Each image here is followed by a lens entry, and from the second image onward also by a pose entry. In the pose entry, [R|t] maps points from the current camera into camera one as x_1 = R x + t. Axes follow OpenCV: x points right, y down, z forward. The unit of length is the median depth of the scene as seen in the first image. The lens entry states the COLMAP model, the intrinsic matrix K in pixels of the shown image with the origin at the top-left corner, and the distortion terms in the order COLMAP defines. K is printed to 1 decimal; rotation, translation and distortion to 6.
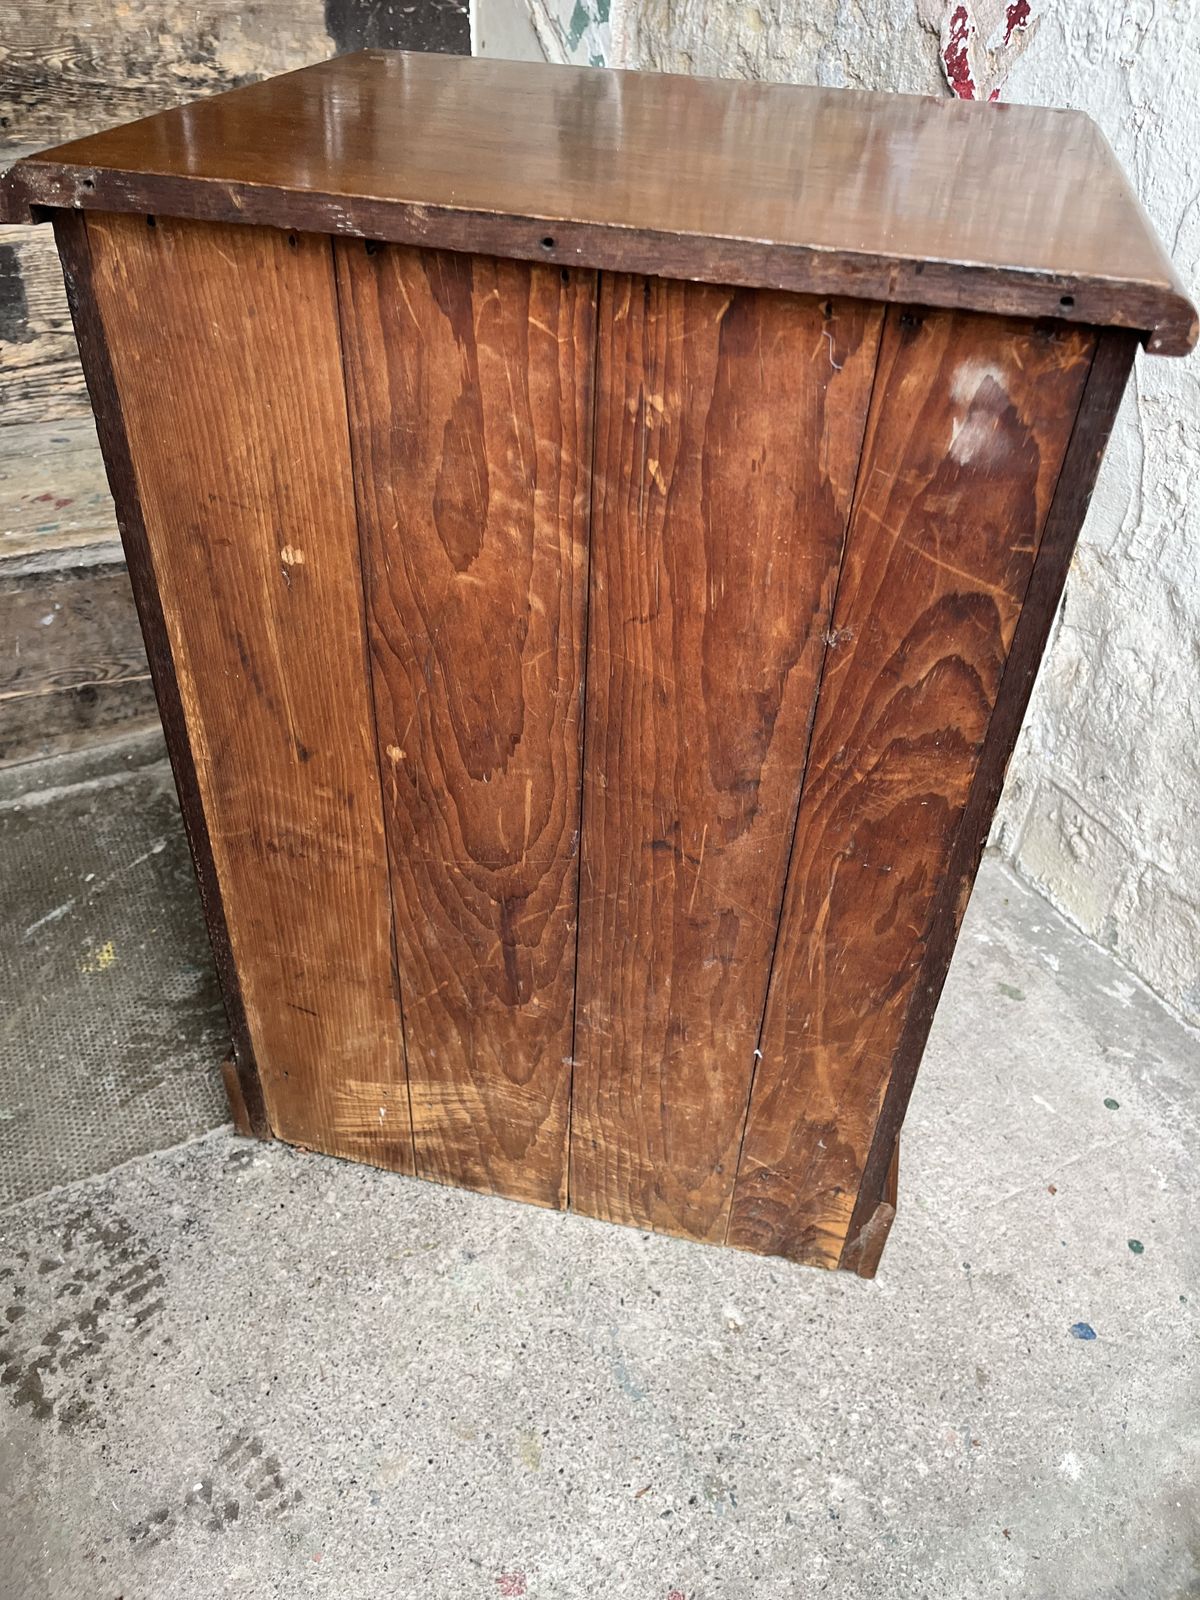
lens RADIAL K [[1227.5, 0, 617.3], [0, 1227.5, 819.6], [0, 0, 1]] dist [0.054810, -0.098323]
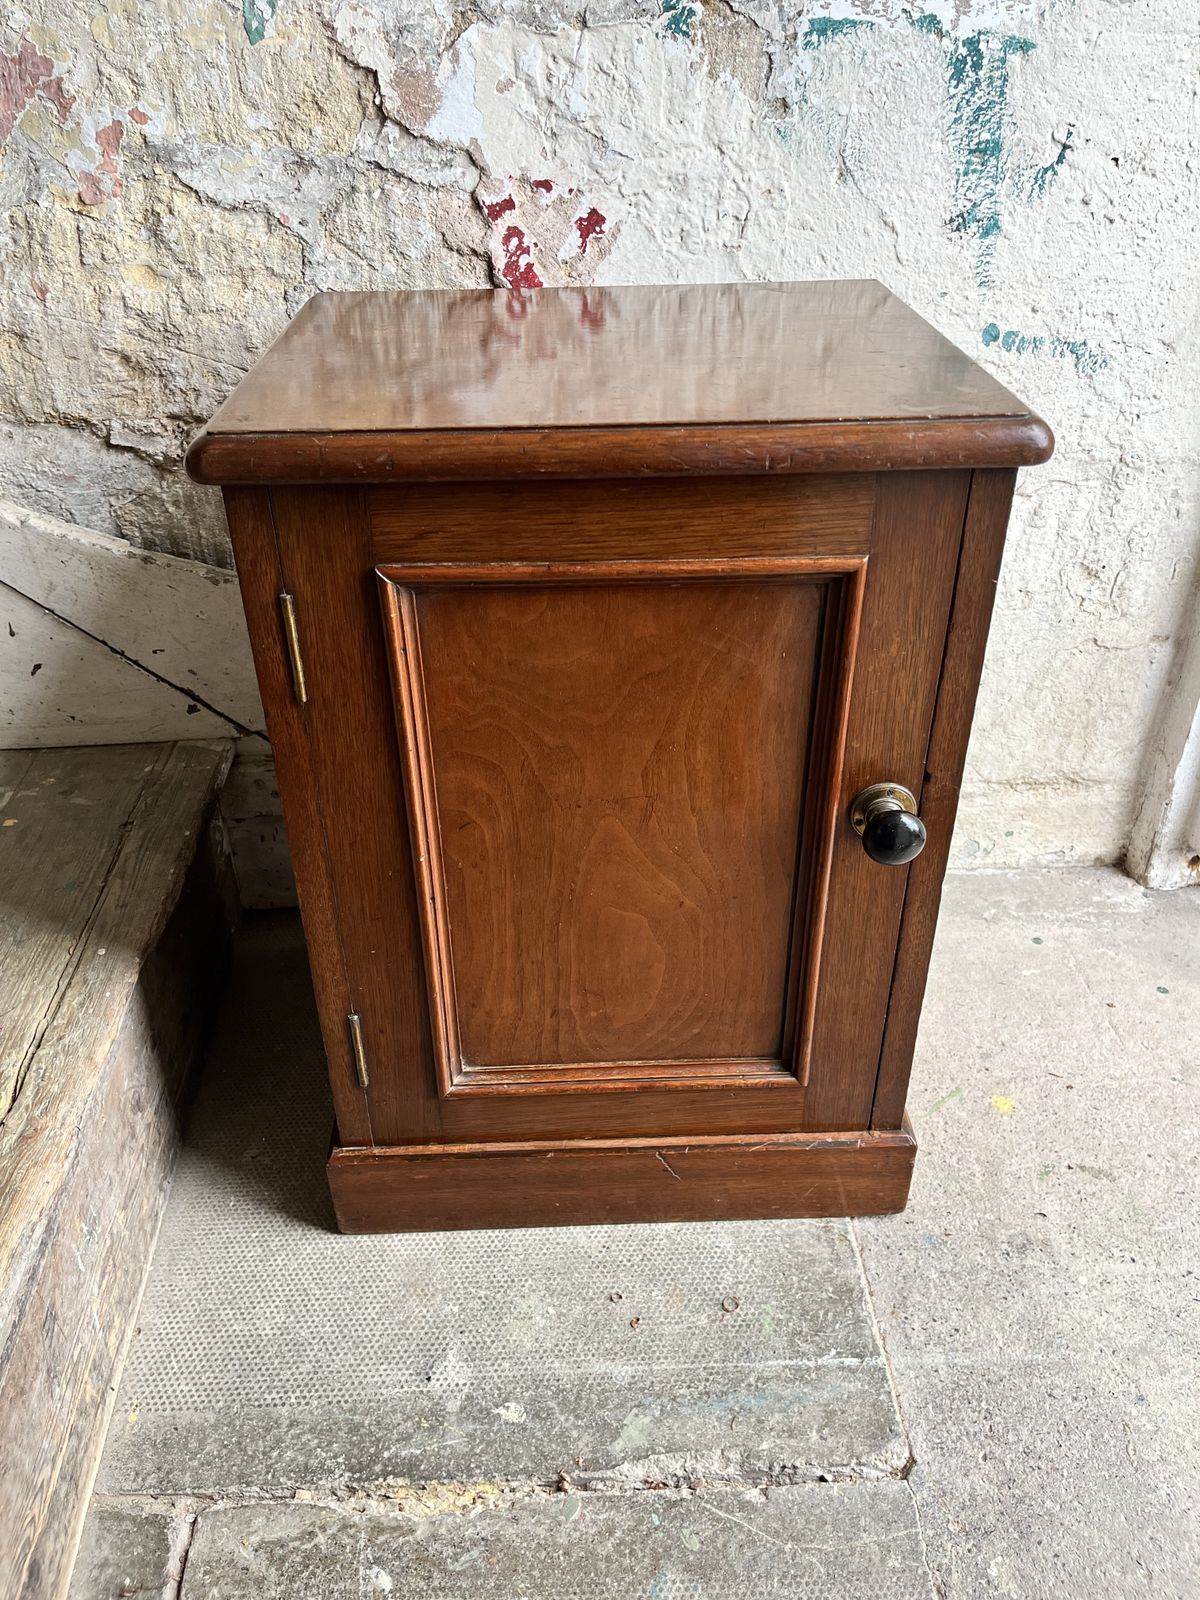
lens RADIAL K [[1216.7, 0, 607.4], [0, 1216.7, 797.2], [0, 0, 1]] dist [0.077189, -0.119970]
pose [[0.425844, -0.534166, 0.730290, -0.772922], [0.563458, 0.788081, 0.247876, -0.545575], [-0.707935, 0.305931, 0.636580, 0.475881]]
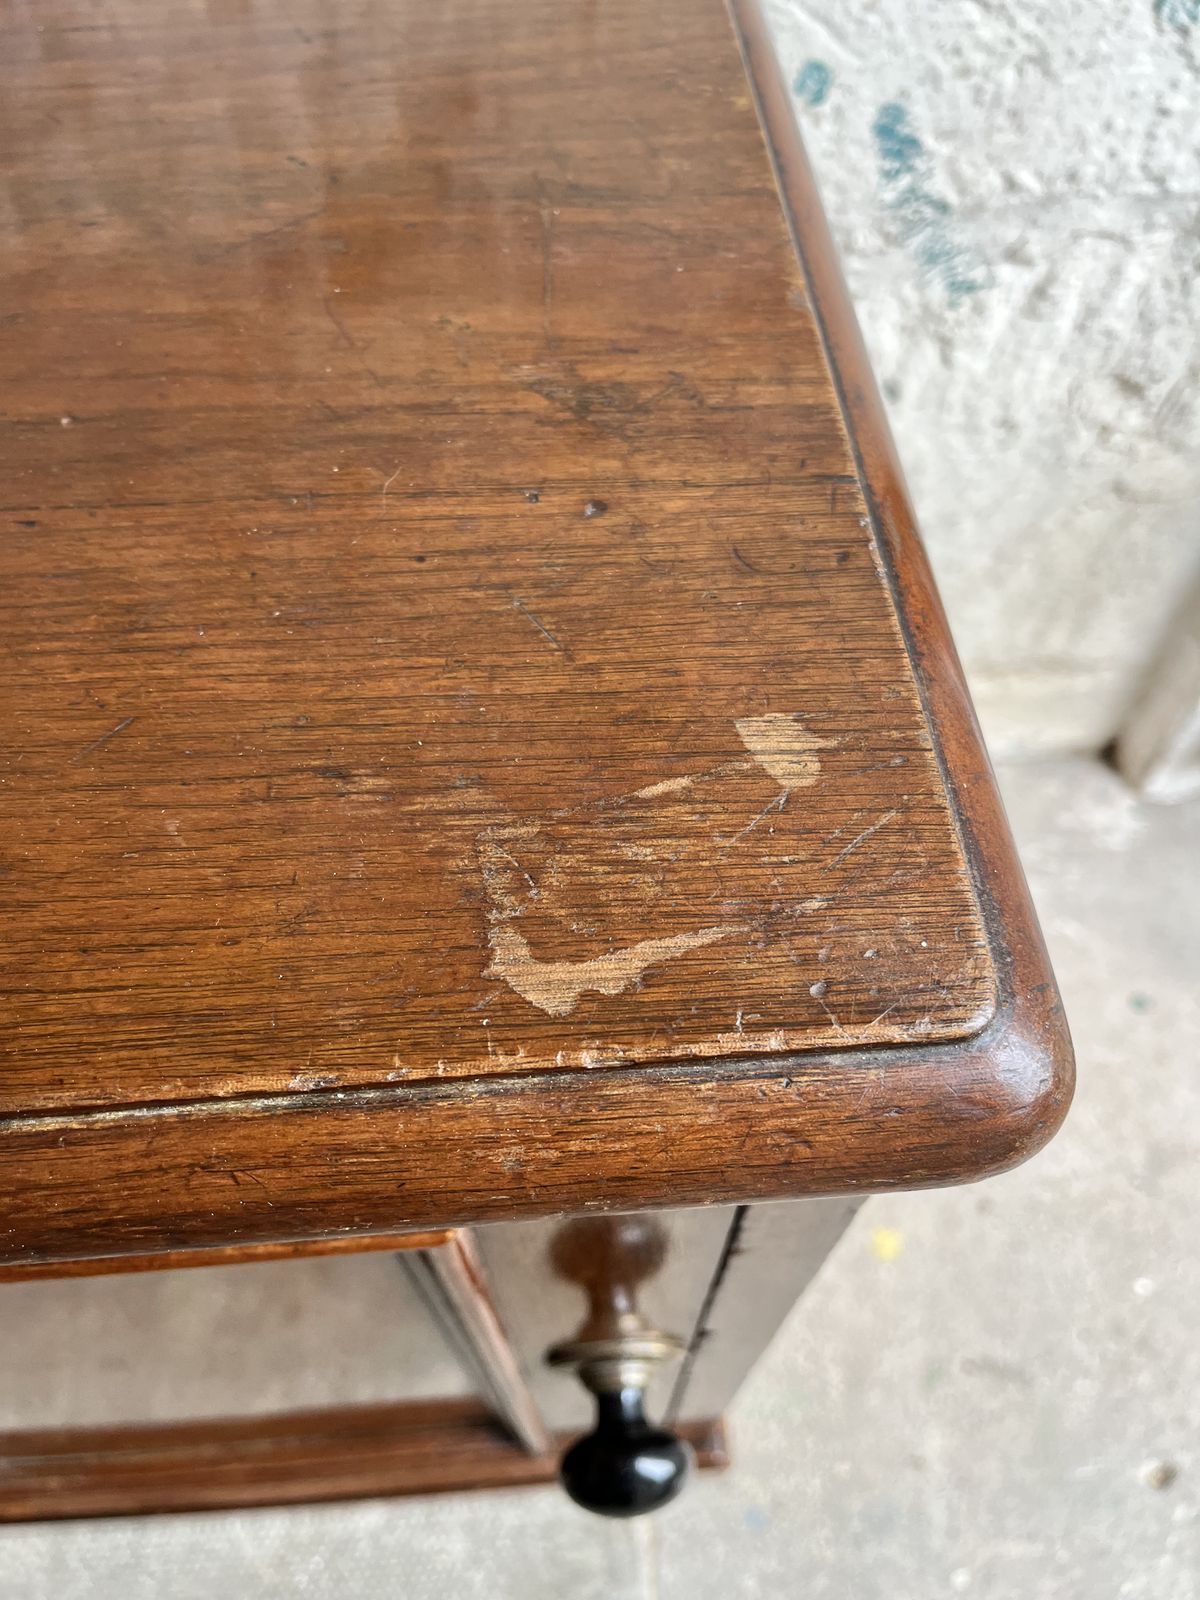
lens RADIAL K [[1227.5, 0, 602.8], [0, 1227.5, 788.7], [0, 0, 1]] dist [0.054810, -0.098323]
pose [[0.390290, -0.800648, 0.454572, -0.059073], [0.572883, 0.597694, 0.560863, -0.551971], [-0.720749, 0.041517, 0.691952, 0.615179]]
